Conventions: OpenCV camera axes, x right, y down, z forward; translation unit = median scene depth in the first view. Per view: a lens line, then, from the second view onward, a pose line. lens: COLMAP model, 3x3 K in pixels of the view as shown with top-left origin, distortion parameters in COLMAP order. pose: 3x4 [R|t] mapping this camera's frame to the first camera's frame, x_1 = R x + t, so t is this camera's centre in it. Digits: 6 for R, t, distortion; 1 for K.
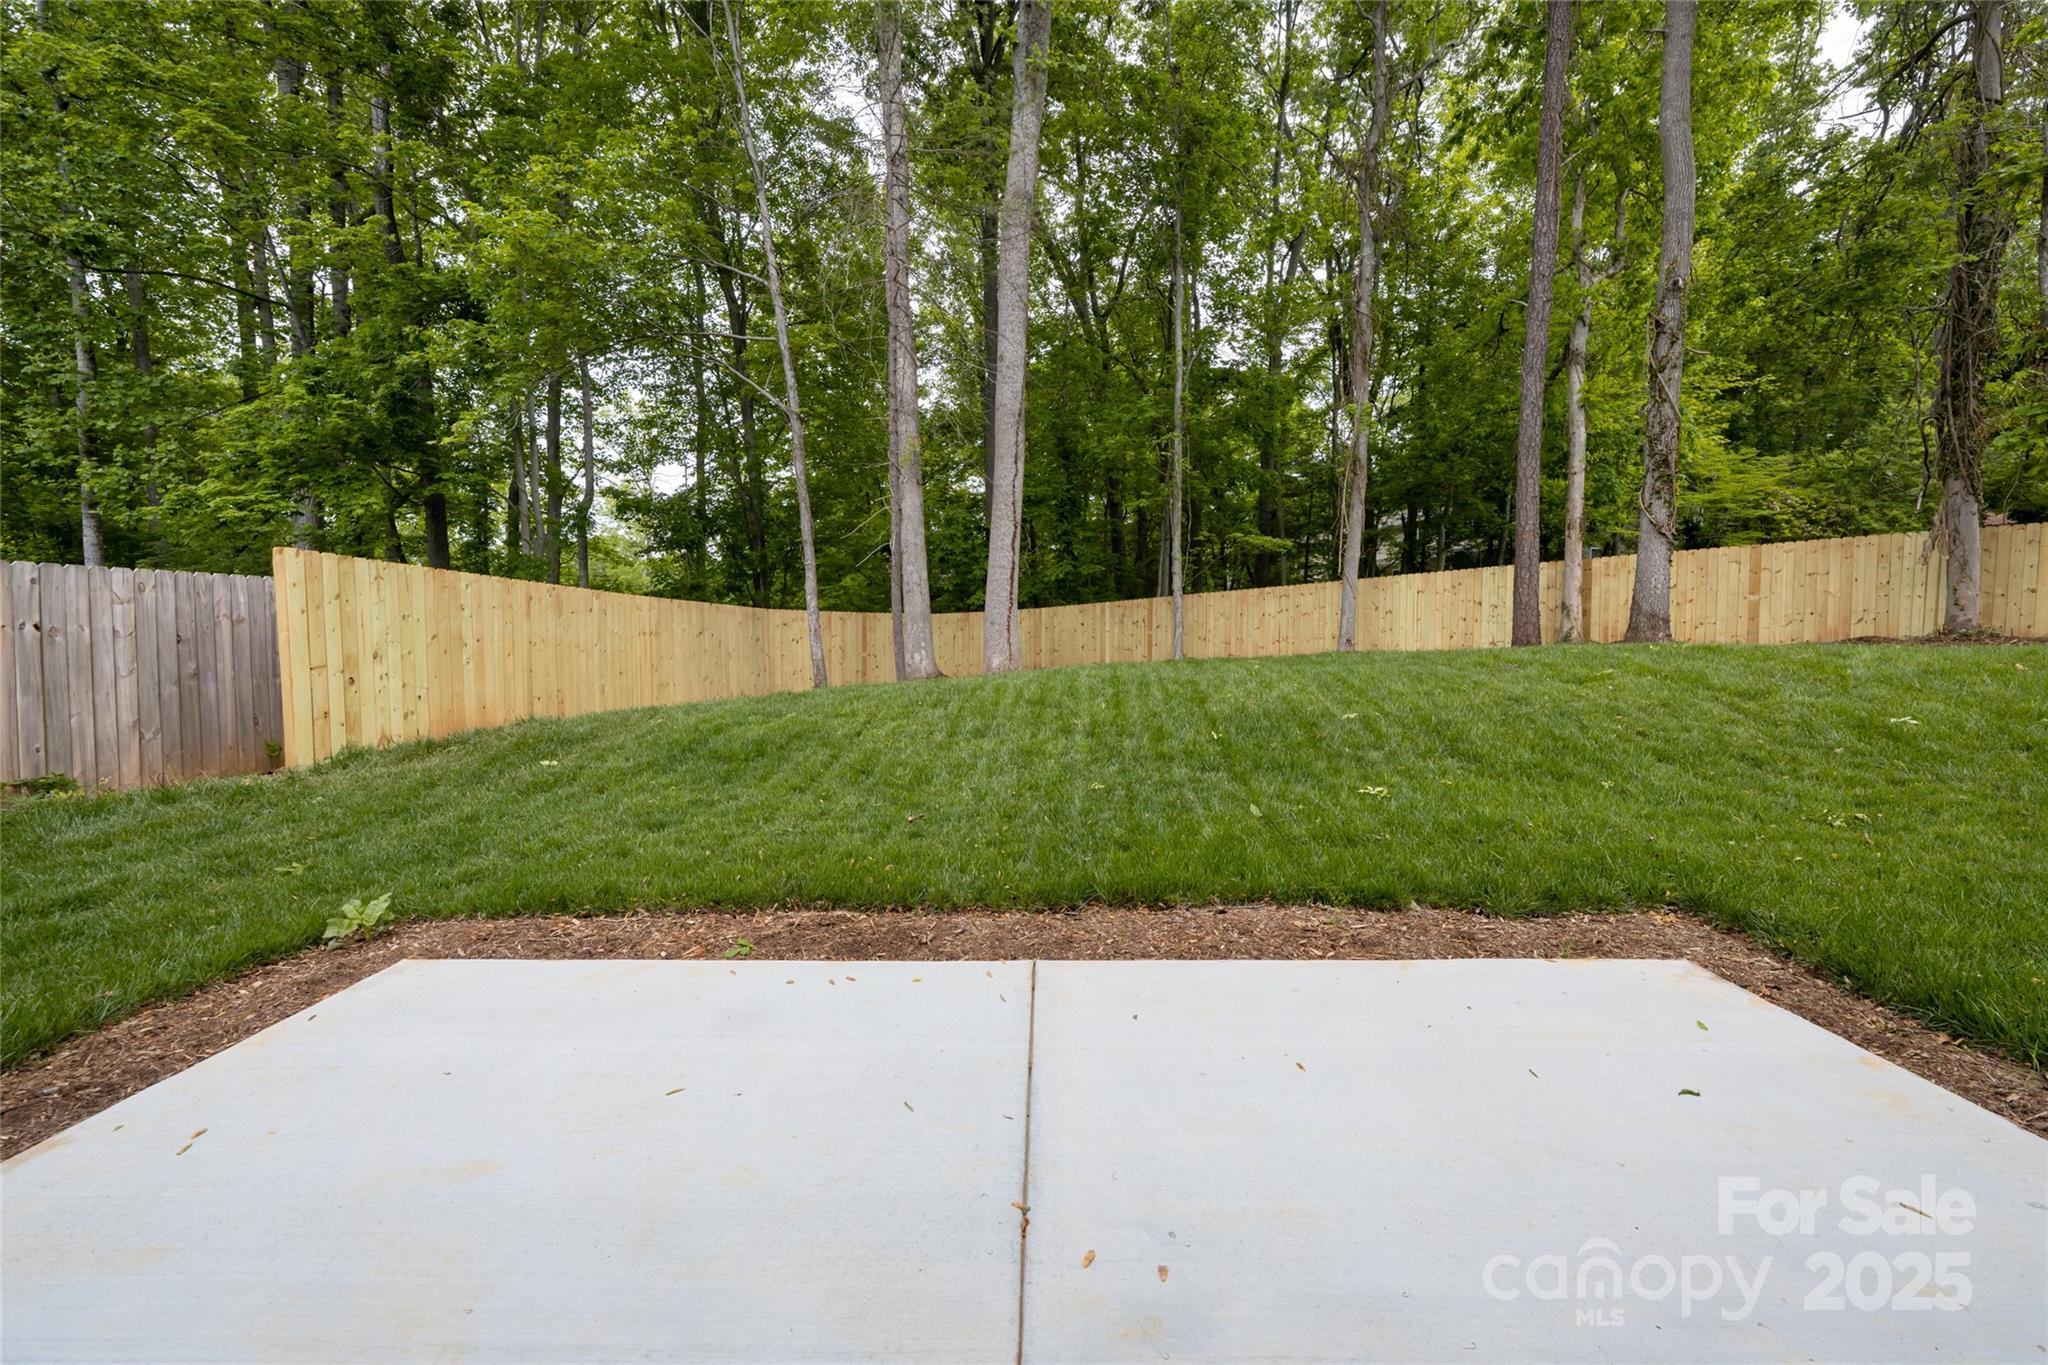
lens RADIAL K [[841.8, 0, 1025.9], [0, 841.8, 683.6], [0, 0, 1]] dist [0.001240, 0.000158]
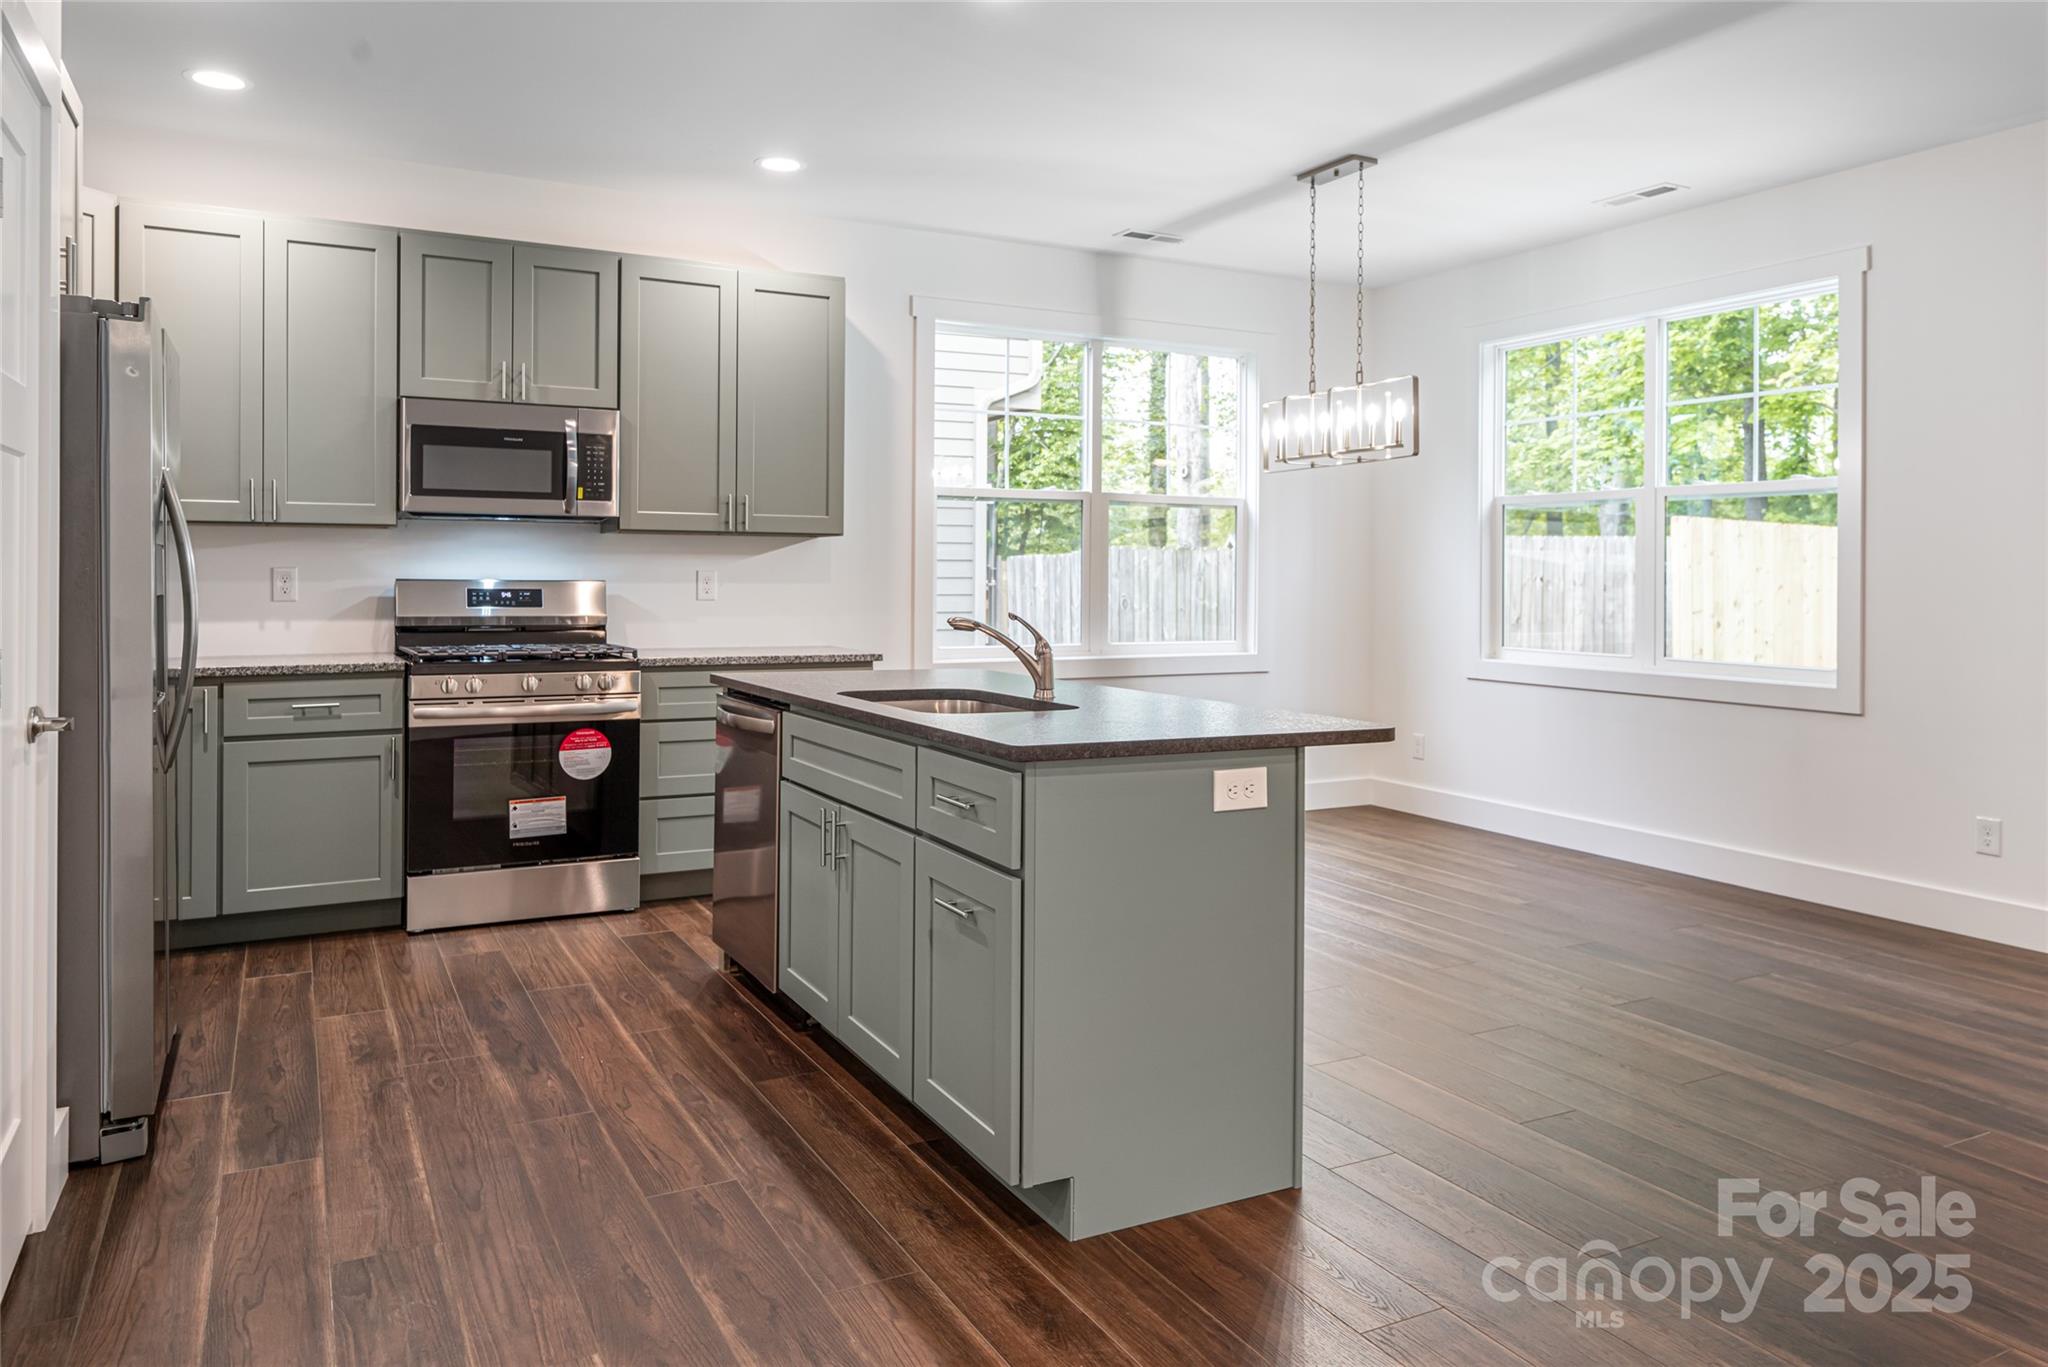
lens RADIAL K [[1410.0, 0, 1047.1], [0, 1410.0, 578.4], [0, 0, 1]] dist [-0.007669, 0.005924]
pose [[0.497841, 0.002679, -0.867264, 0.217184], [-0.051399, 0.998329, -0.026422, 0.016338], [0.865744, 0.057731, 0.497146, -0.393281]]
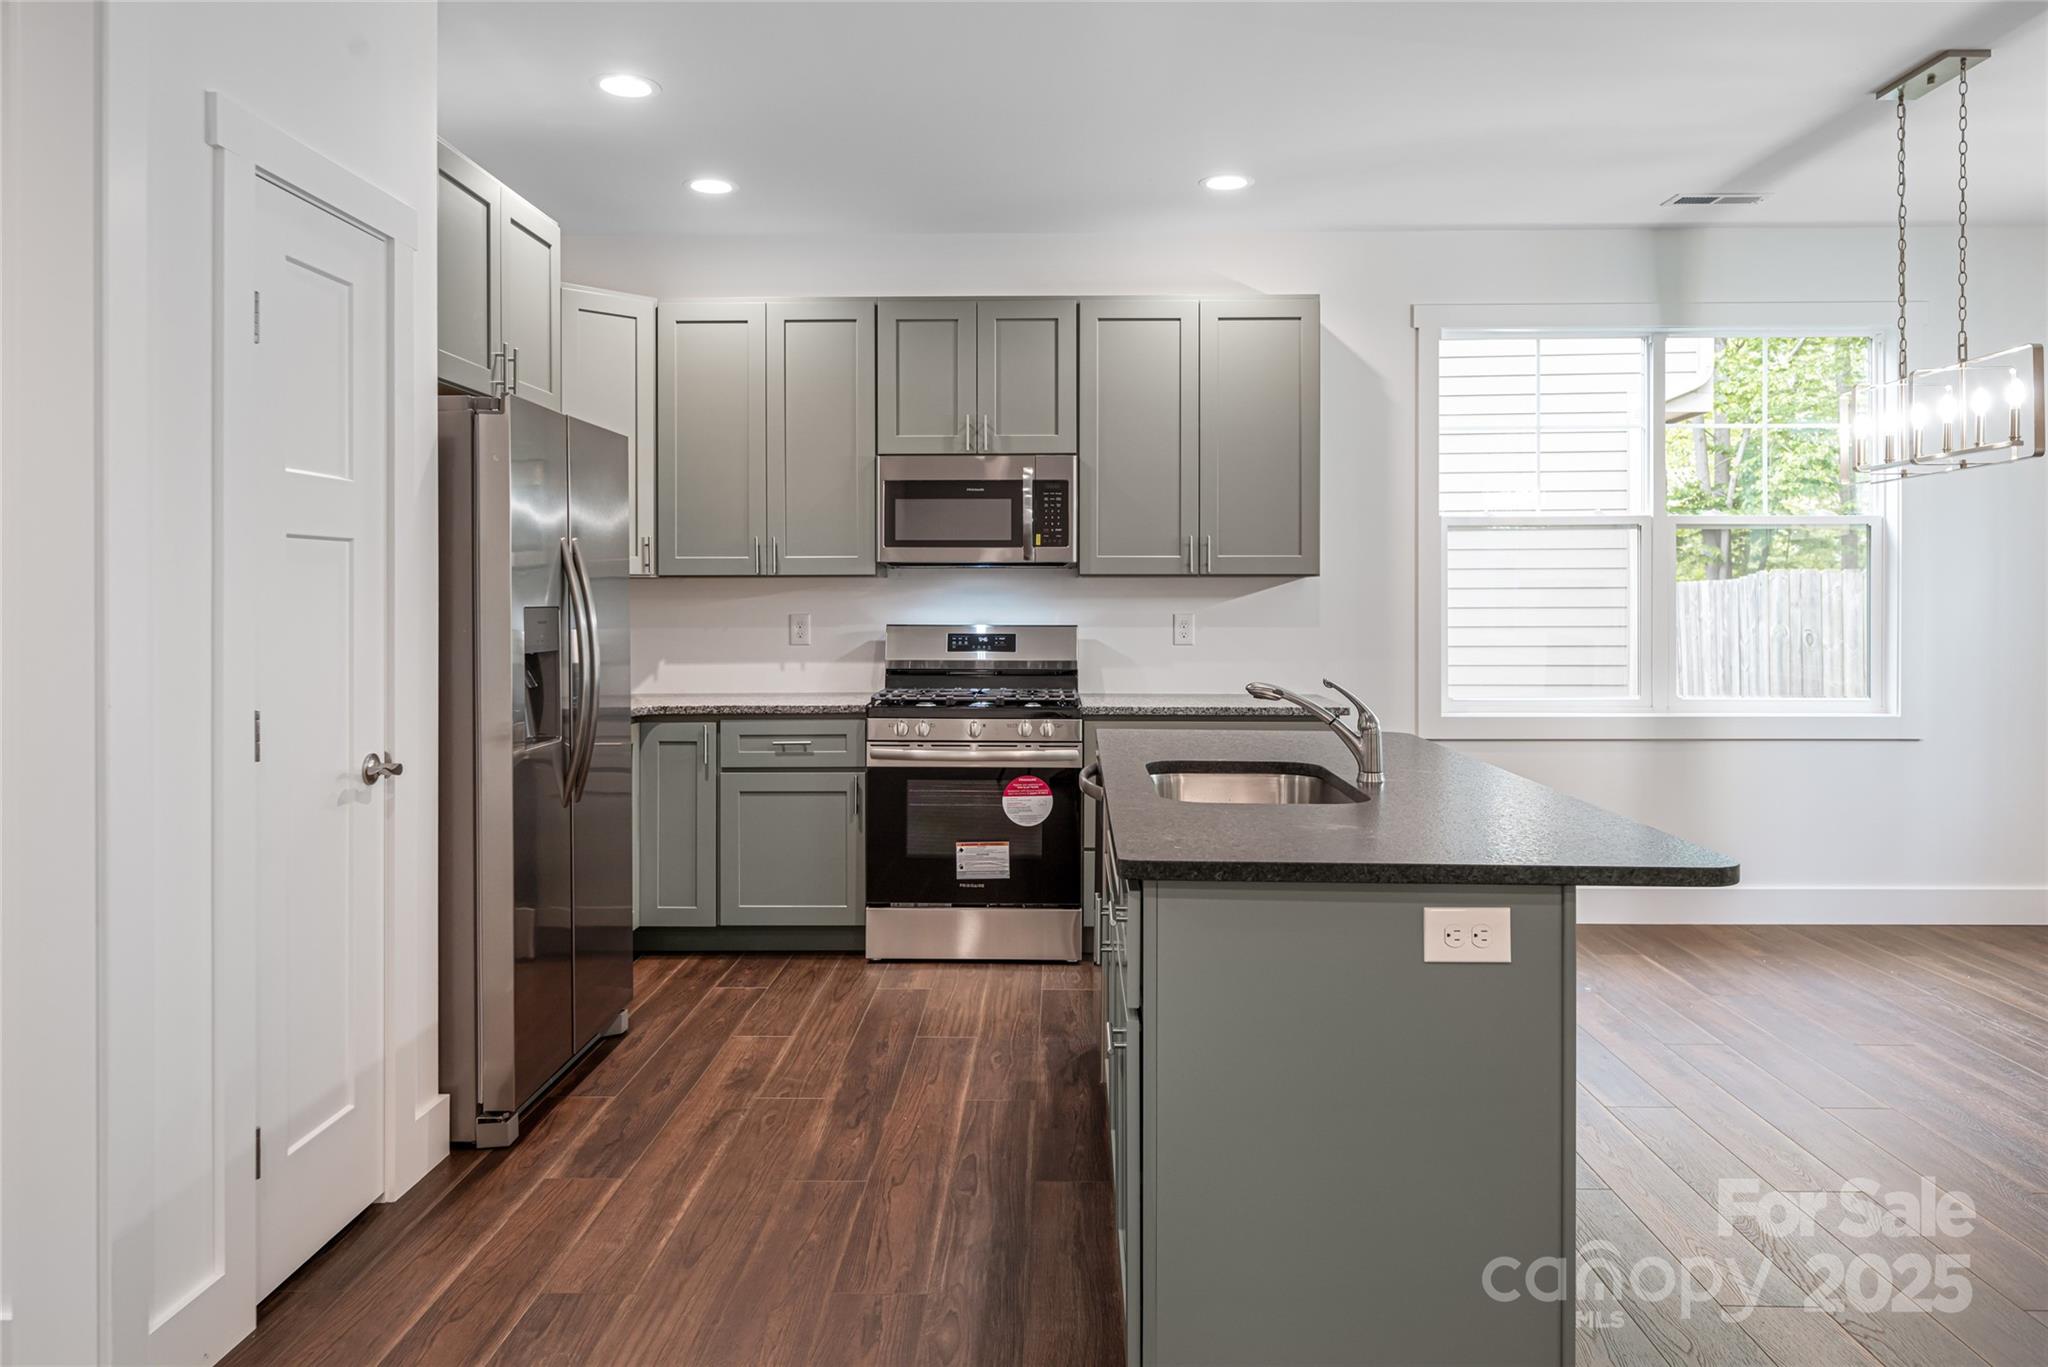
lens RADIAL K [[1410.0, 0, 1017.9], [0, 1410.0, 597.8], [0, 0, 1]] dist [-0.007669, 0.005924]
pose [[-0.000735, -0.001246, -0.999999, 0.208475], [-0.051389, 0.998678, -0.001206, 0.007201], [0.998678, 0.051388, -0.000798, -0.325221]]
